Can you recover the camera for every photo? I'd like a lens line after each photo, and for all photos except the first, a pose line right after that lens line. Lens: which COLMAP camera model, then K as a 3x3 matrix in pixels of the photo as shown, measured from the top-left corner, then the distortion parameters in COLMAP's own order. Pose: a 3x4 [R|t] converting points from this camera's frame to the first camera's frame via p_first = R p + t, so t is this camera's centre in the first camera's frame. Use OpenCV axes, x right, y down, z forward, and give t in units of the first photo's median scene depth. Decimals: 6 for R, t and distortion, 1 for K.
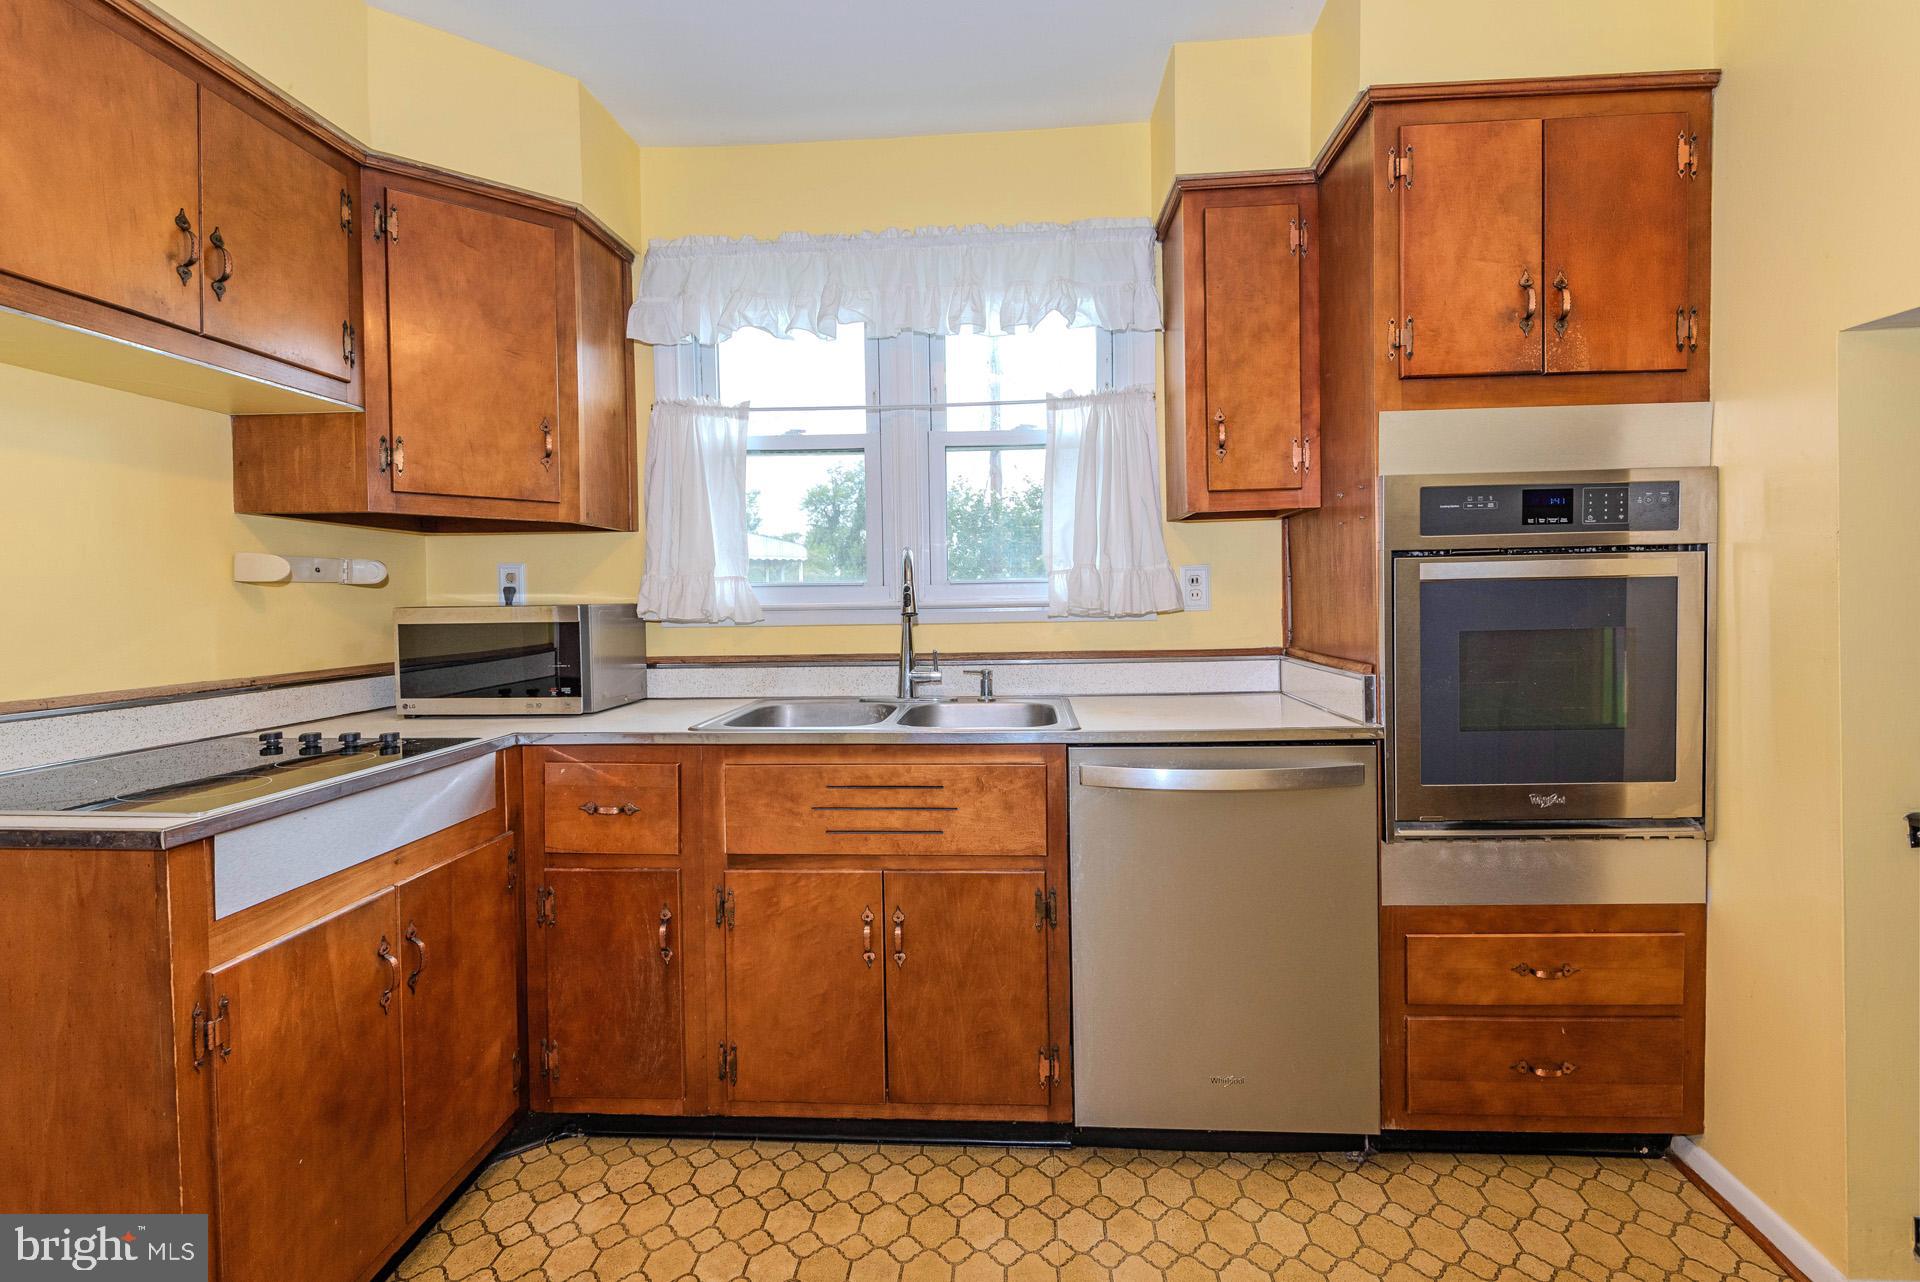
lens RADIAL K [[900.6, 0, 948.9], [0, 900.6, 623.4], [0, 0, 1]] dist [0.018215, -0.001495]
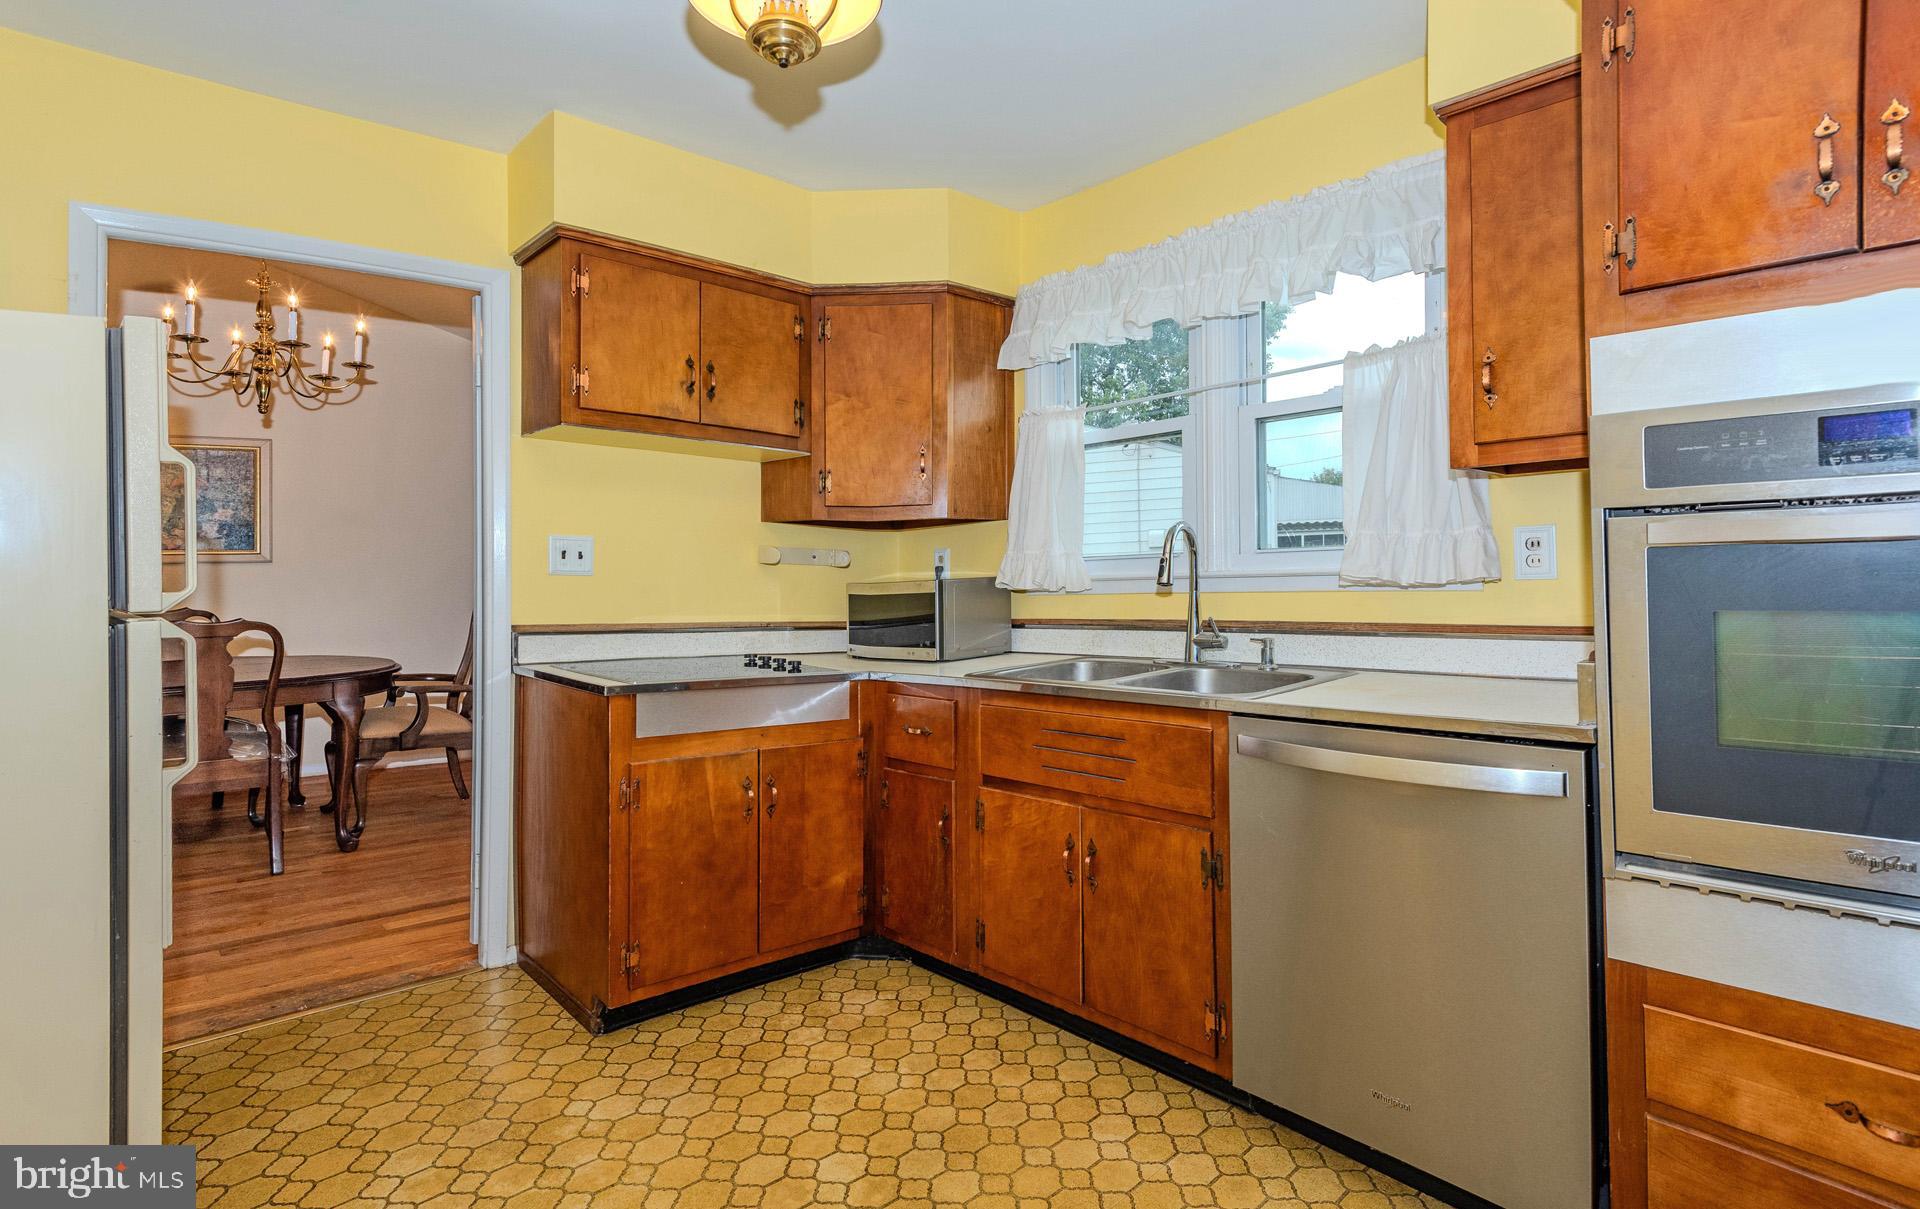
lens RADIAL K [[936.9, 0, 944.3], [0, 936.9, 597.1], [0, 0, 1]] dist [0.017748, -0.003600]
pose [[0.736987, 0.014948, -0.675742, 0.613713], [-0.019848, 0.999803, 0.000470, 0.006811], [0.675616, 0.013065, 0.737138, -0.018402]]
